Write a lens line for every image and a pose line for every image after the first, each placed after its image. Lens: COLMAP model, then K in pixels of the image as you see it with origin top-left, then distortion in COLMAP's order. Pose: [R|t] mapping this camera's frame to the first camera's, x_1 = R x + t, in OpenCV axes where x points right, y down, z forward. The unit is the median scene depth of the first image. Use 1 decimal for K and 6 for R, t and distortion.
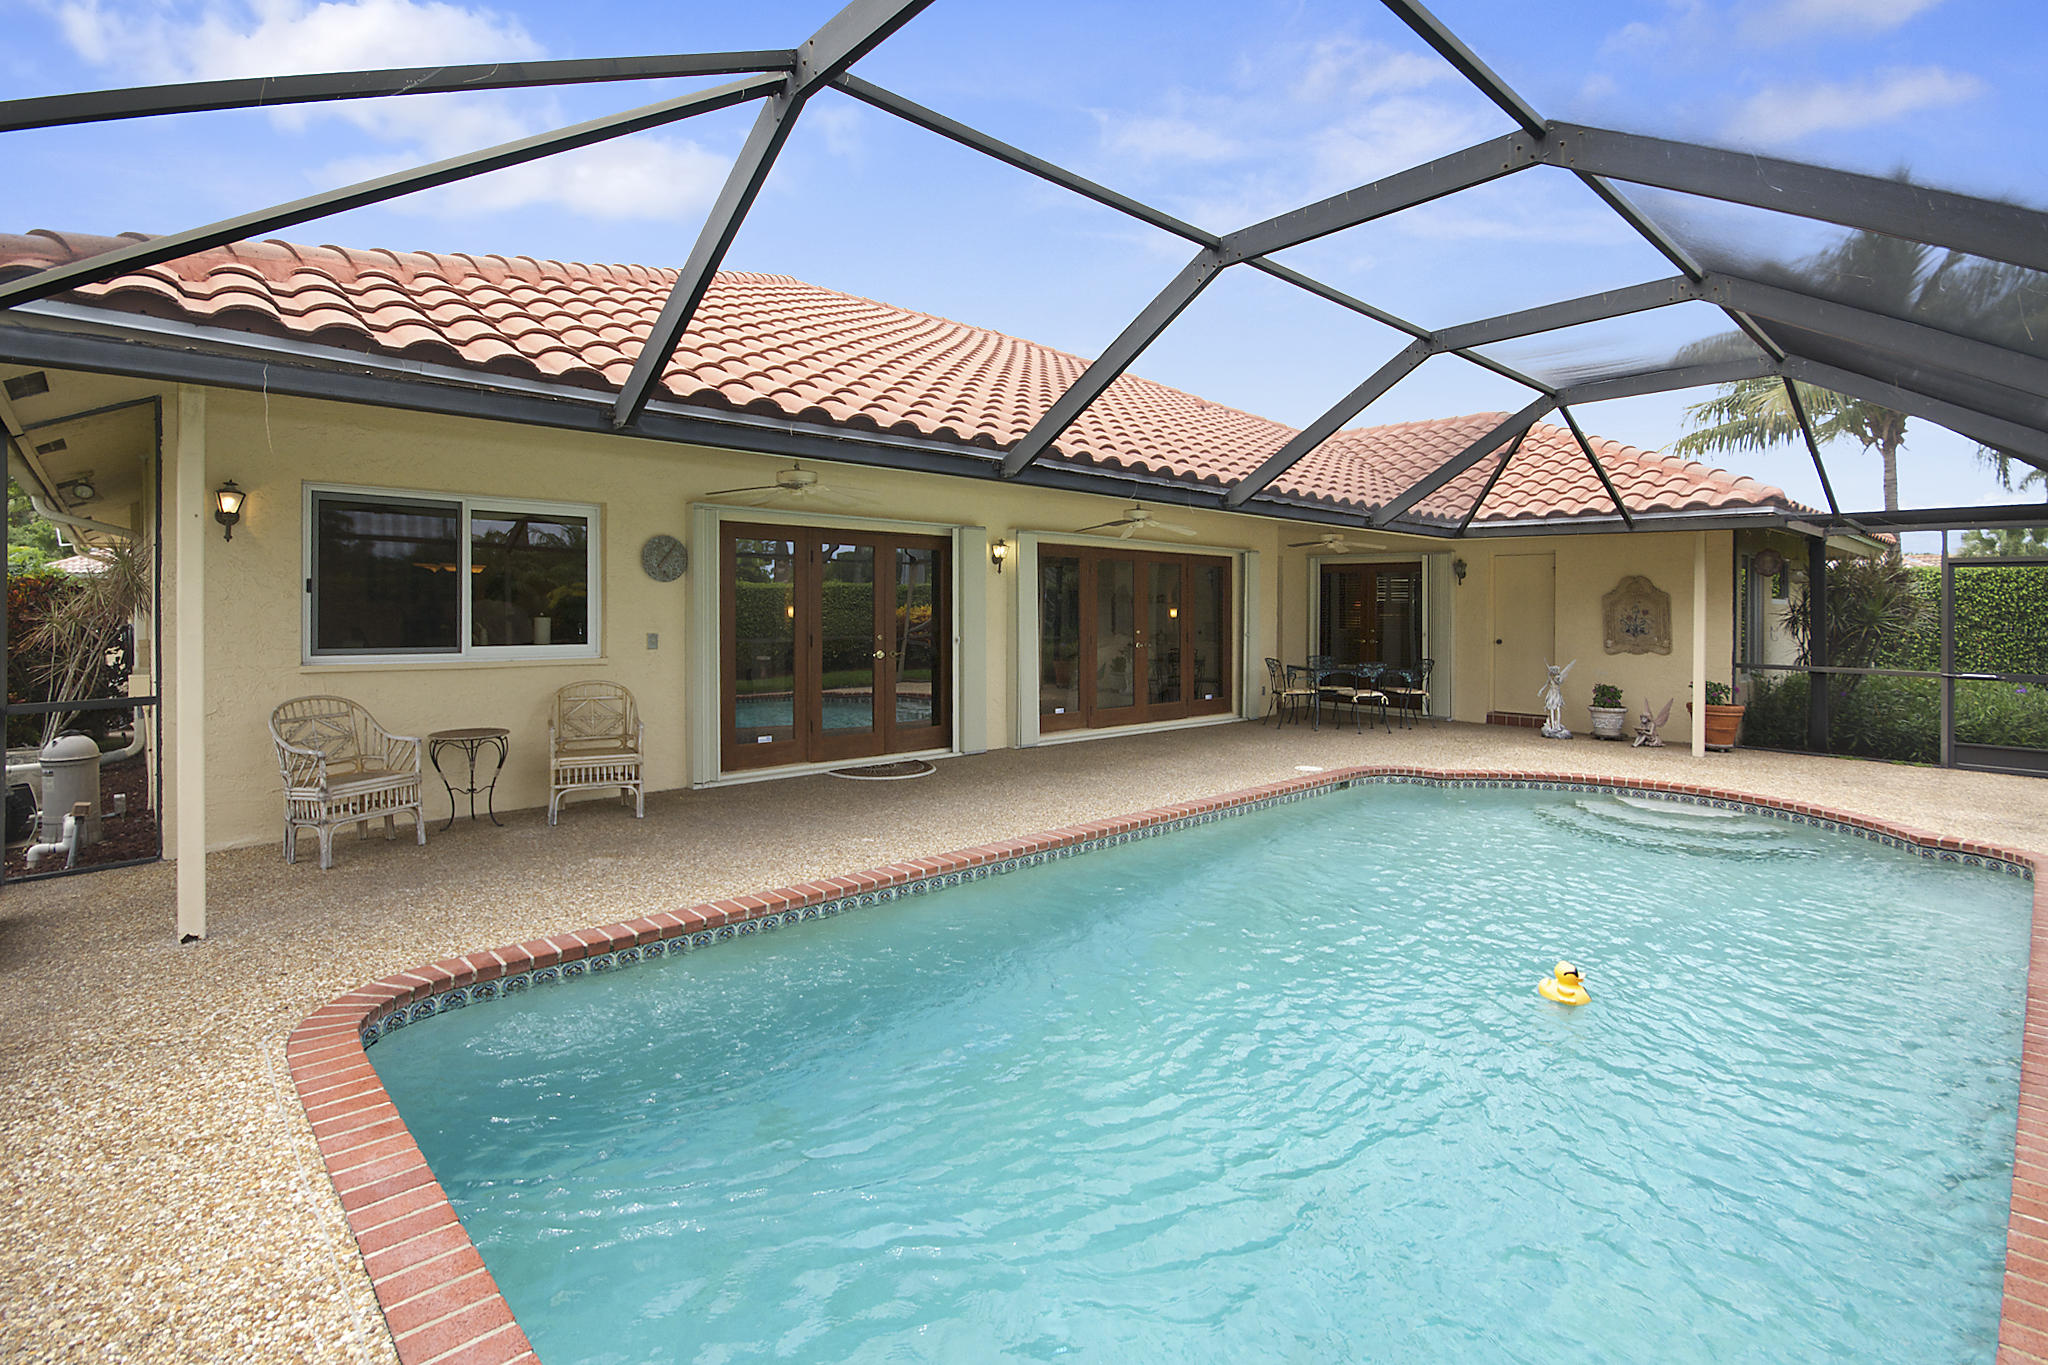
lens RADIAL K [[983.1, 0, 1010.6], [0, 983.1, 607.2], [0, 0, 1]] dist [-0.015024, -0.000850]
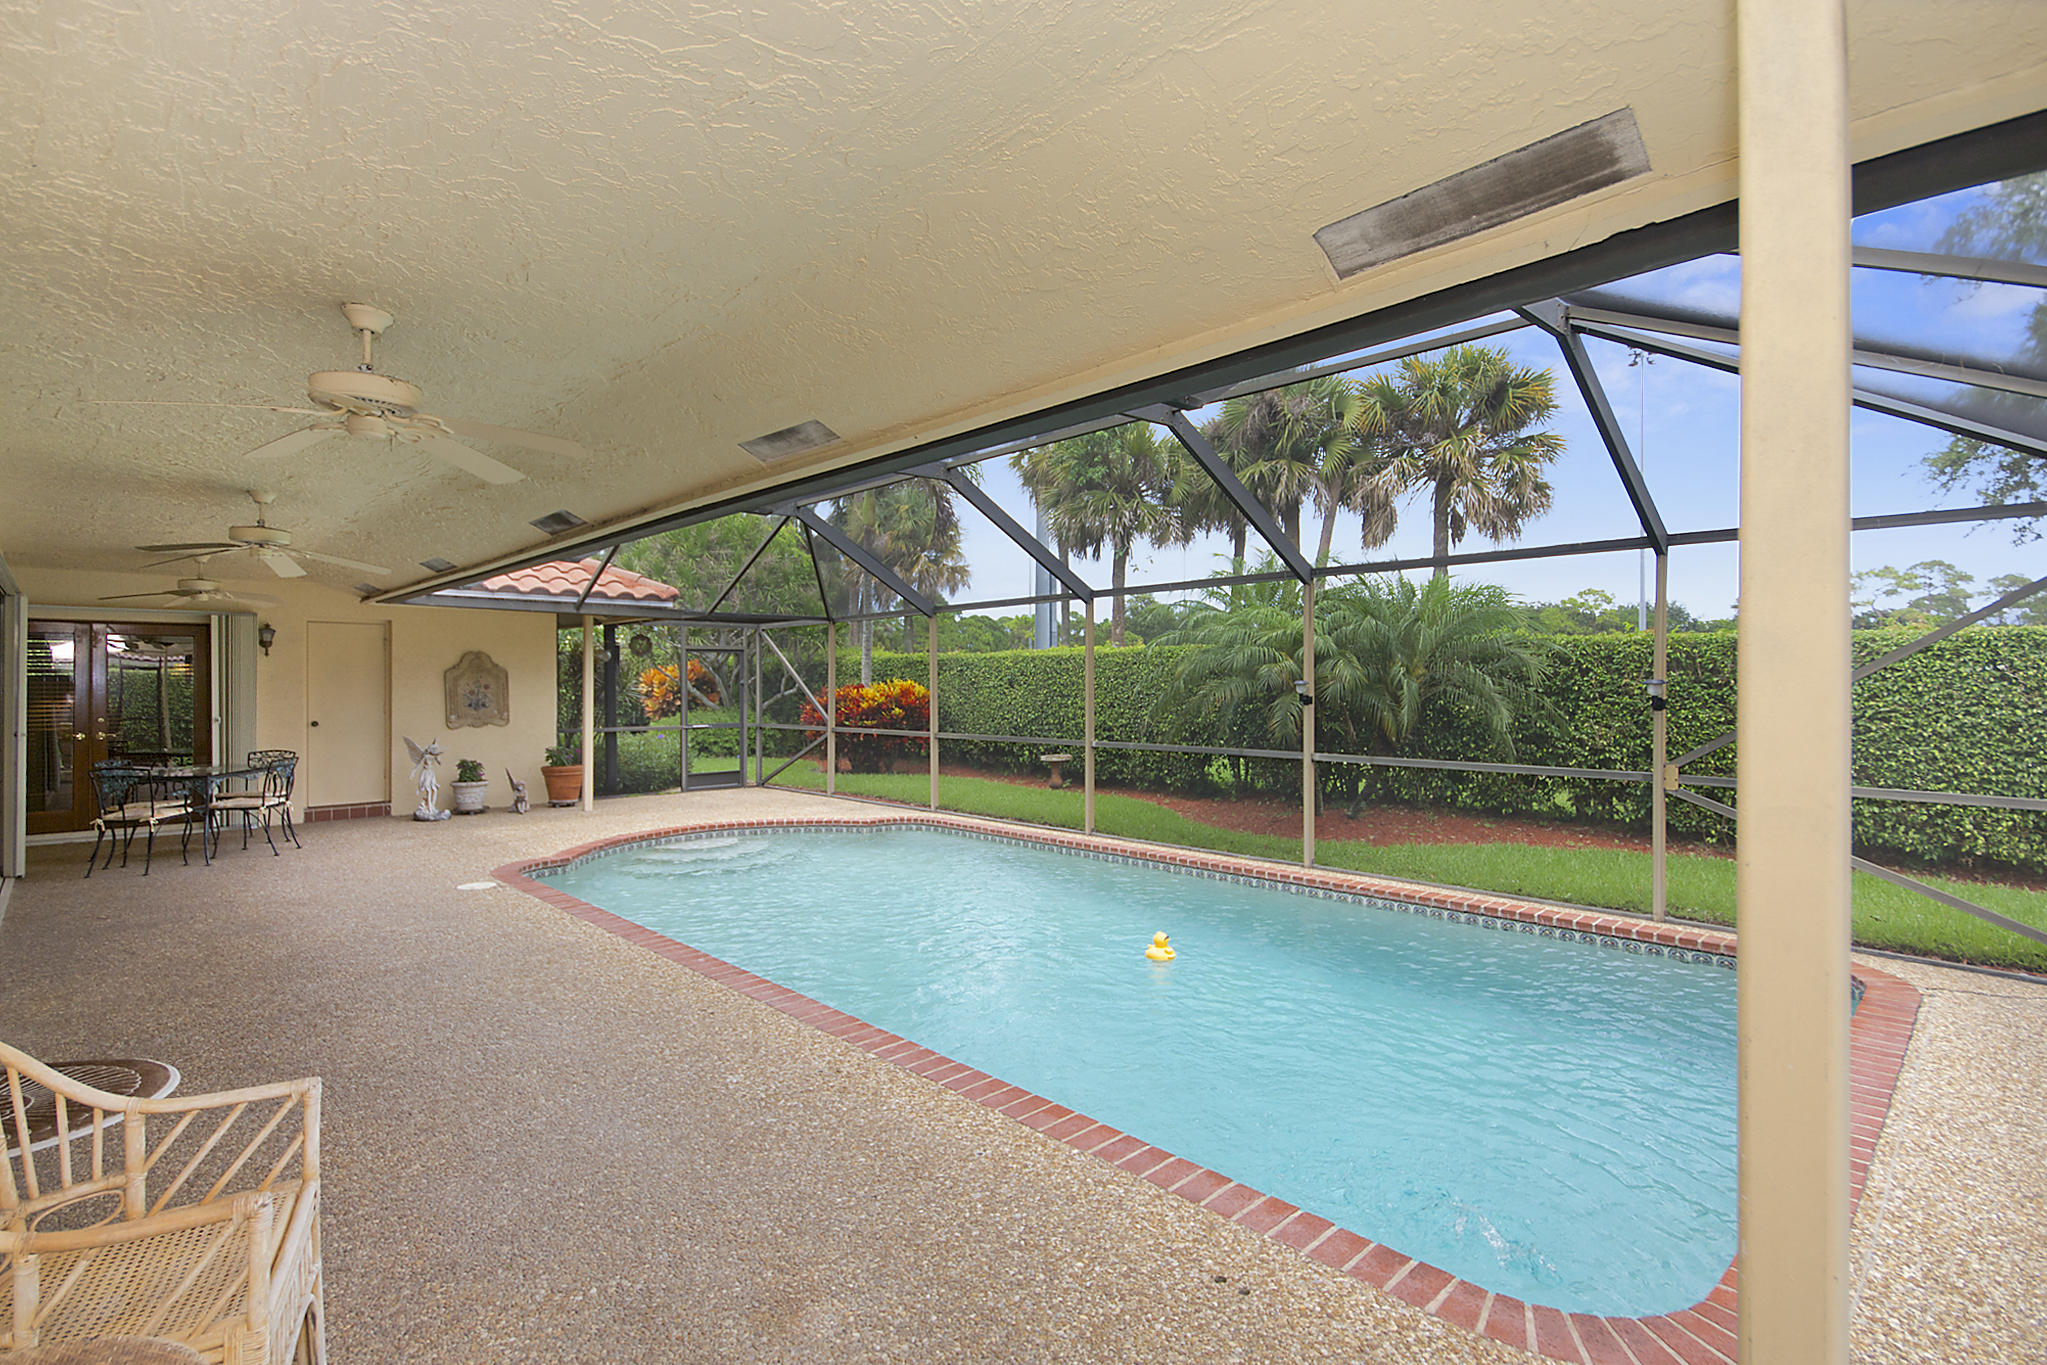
lens RADIAL K [[982.6, 0, 1021.7], [0, 982.6, 679.8], [0, 0, 1]] dist [-0.015024, -0.000850]
pose [[-0.022418, -0.008118, 0.999716, -0.407485], [0.007166, 0.999940, 0.008281, -0.006583], [-0.999723, 0.007349, -0.022358, 0.452436]]
